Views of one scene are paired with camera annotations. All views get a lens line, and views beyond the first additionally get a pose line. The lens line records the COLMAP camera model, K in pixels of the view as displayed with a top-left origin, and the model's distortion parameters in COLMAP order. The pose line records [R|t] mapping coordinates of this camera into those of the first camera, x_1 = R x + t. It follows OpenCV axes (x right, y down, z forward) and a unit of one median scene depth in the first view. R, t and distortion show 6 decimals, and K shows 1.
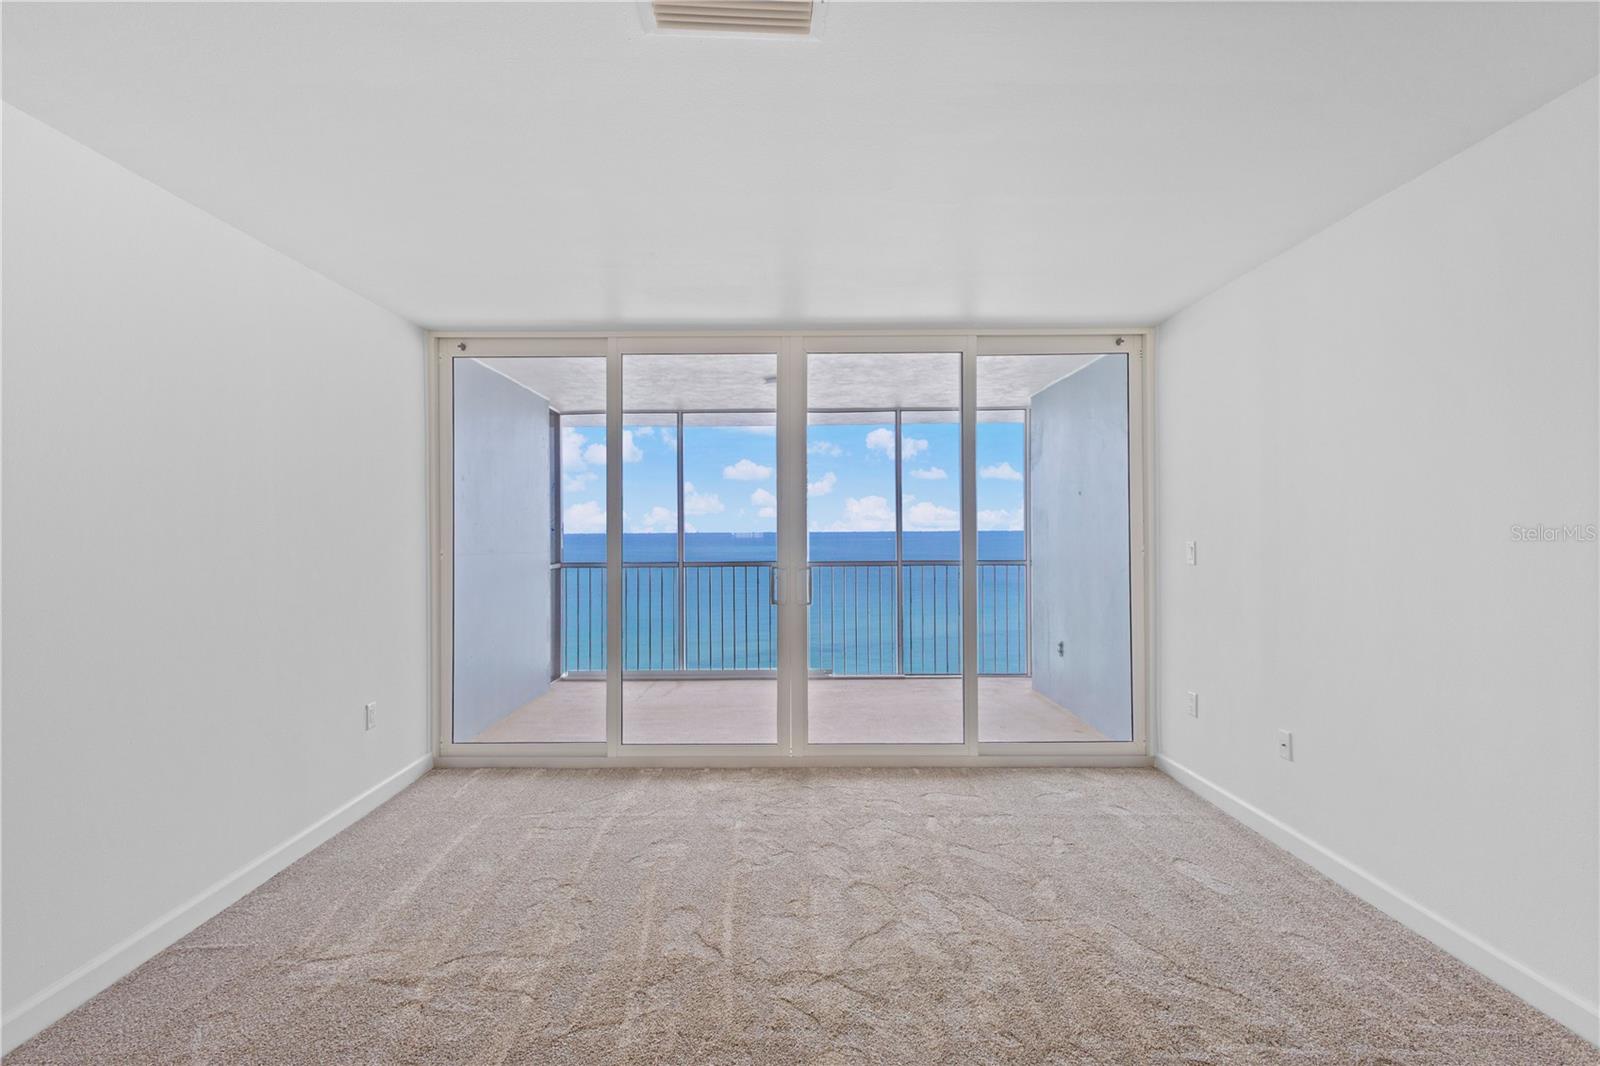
lens RADIAL K [[744.0, 0, 785.8], [0, 744.0, 531.2], [0, 0, 1]] dist [0.032805, -0.000171]
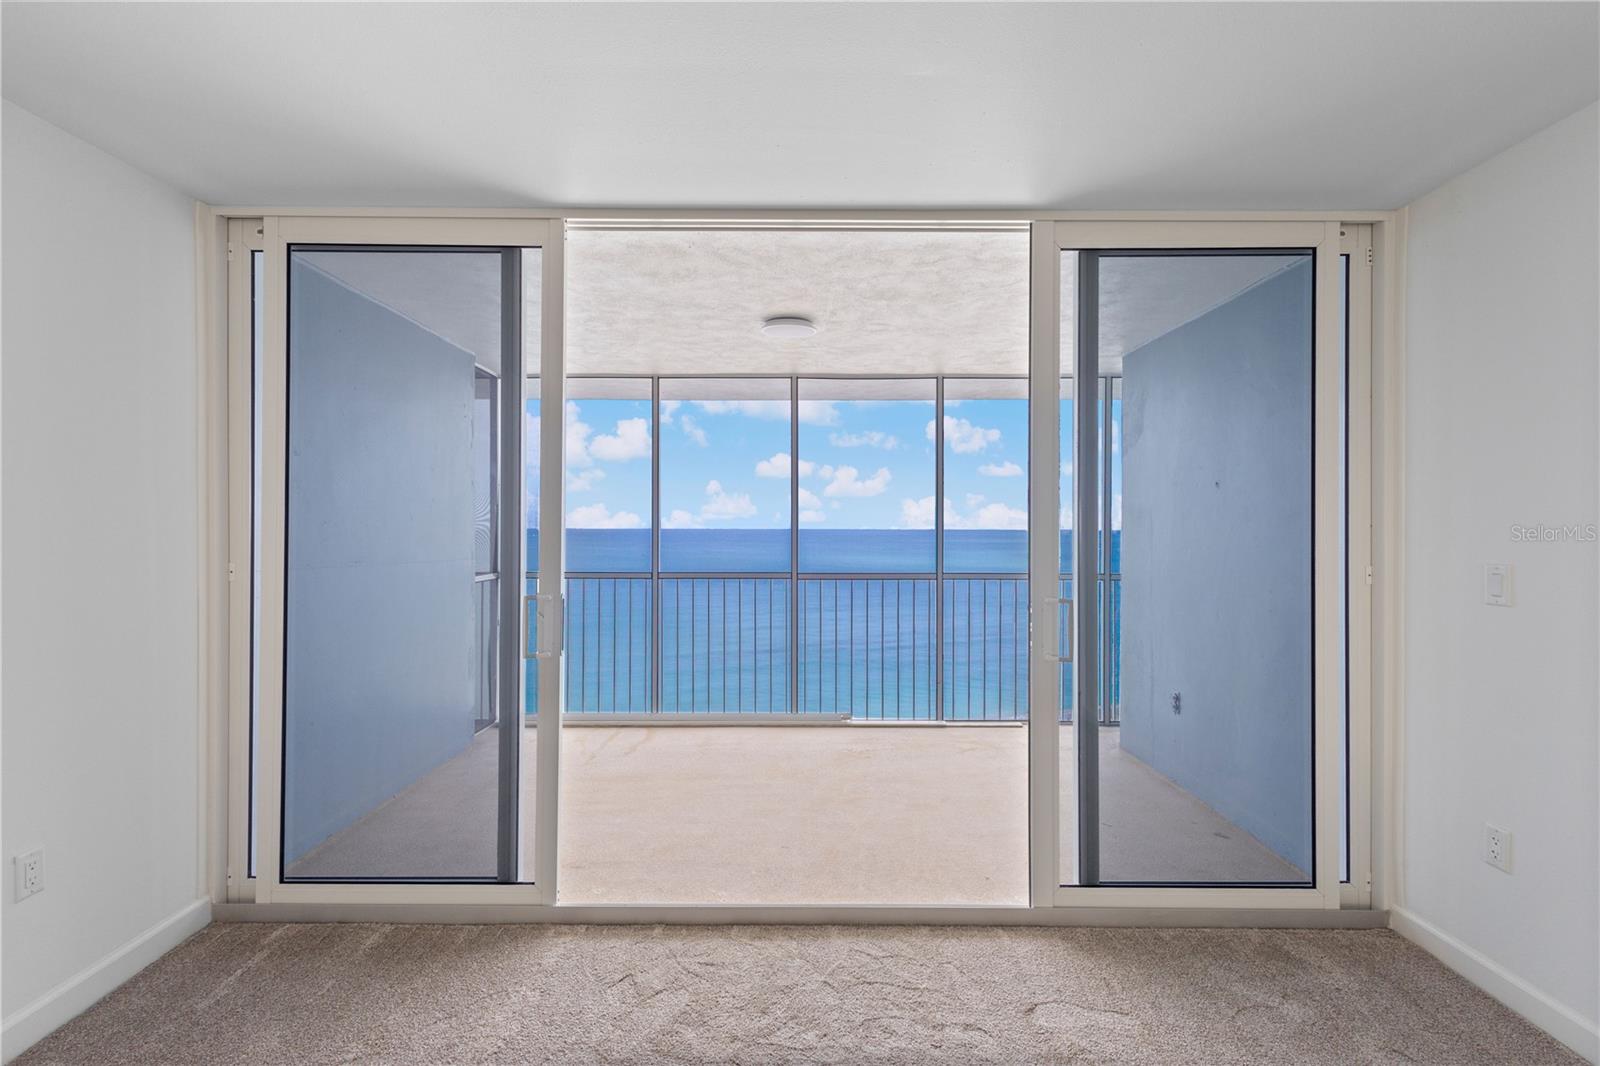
lens RADIAL K [[732.1, 0, 795.9], [0, 732.1, 521.9], [0, 0, 1]] dist [0.009021, 0.000030]
pose [[0.999959, 0.008256, 0.003850, 0.000904], [-0.008218, 0.999919, -0.009716, -0.005435], [-0.003930, 0.009684, 0.999945, 0.271784]]
